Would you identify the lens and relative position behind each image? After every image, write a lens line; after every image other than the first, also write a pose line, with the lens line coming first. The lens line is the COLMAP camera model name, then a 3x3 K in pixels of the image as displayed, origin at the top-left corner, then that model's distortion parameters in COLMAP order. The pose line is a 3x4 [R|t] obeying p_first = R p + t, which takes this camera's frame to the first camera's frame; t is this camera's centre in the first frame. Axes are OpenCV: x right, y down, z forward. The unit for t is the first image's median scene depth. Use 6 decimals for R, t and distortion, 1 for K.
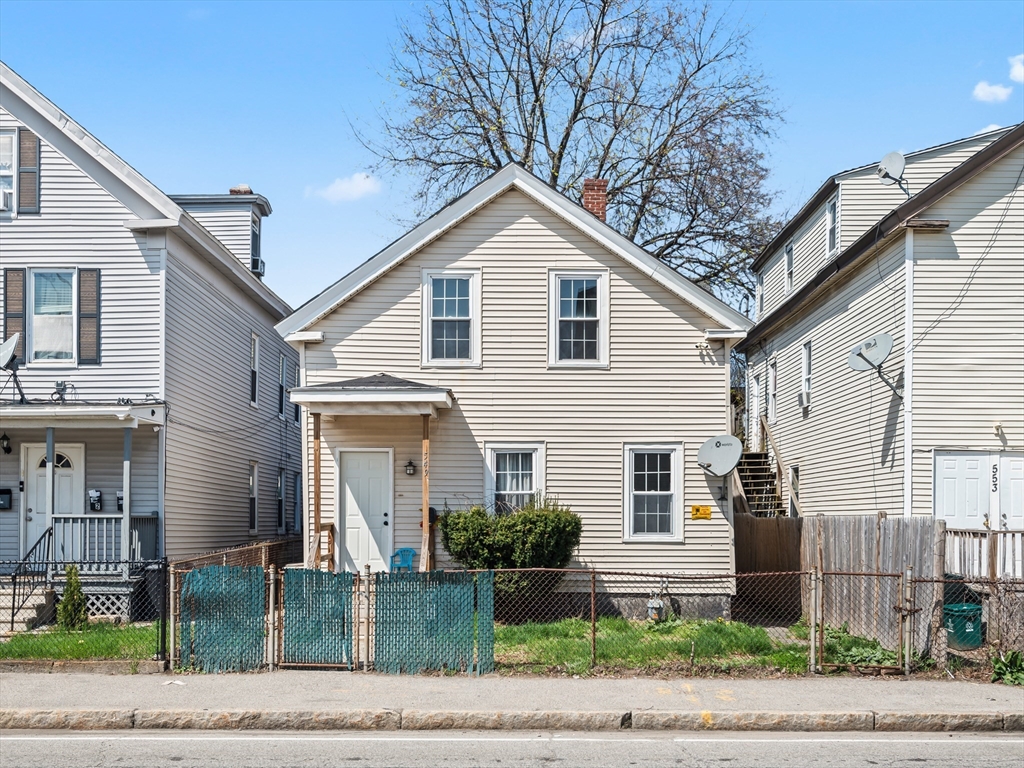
lens RADIAL K [[1058.5, 0, 512.0], [0, 1058.5, 384.0], [0, 0, 1]] dist [0.017293, 0.013825]
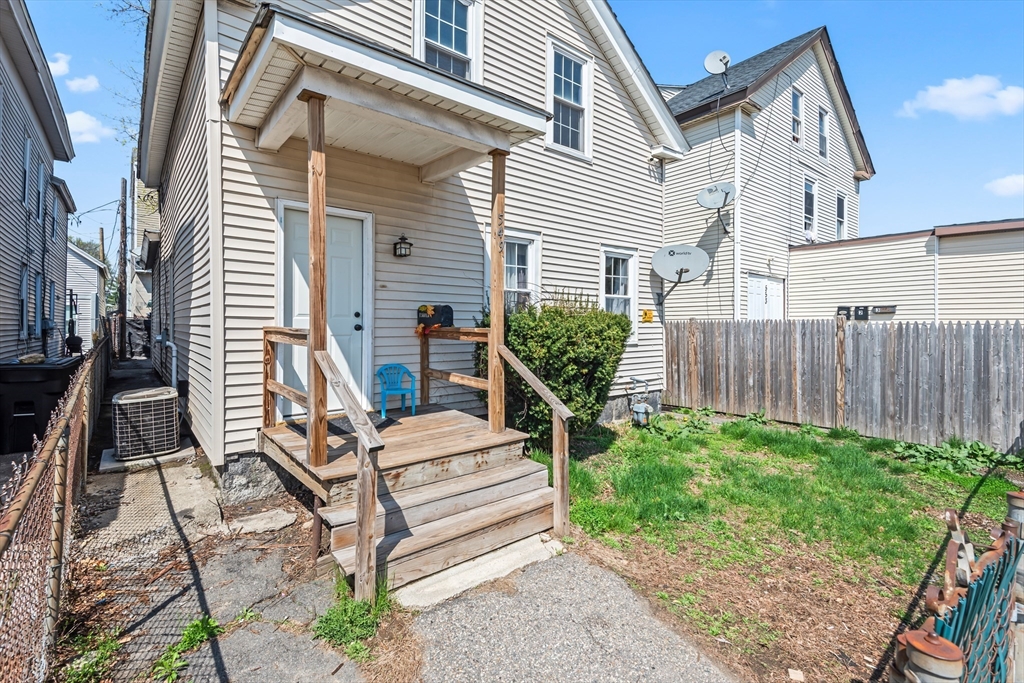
lens RADIAL K [[472.7, 0, 510.3], [0, 472.7, 306.8], [0, 0, 1]] dist [0.021341, -0.000002]
pose [[0.781883, 0.022223, 0.623029, -0.227599], [-0.081808, 0.994380, 0.067198, 0.090625], [-0.618034, -0.103510, 0.779307, 0.710351]]
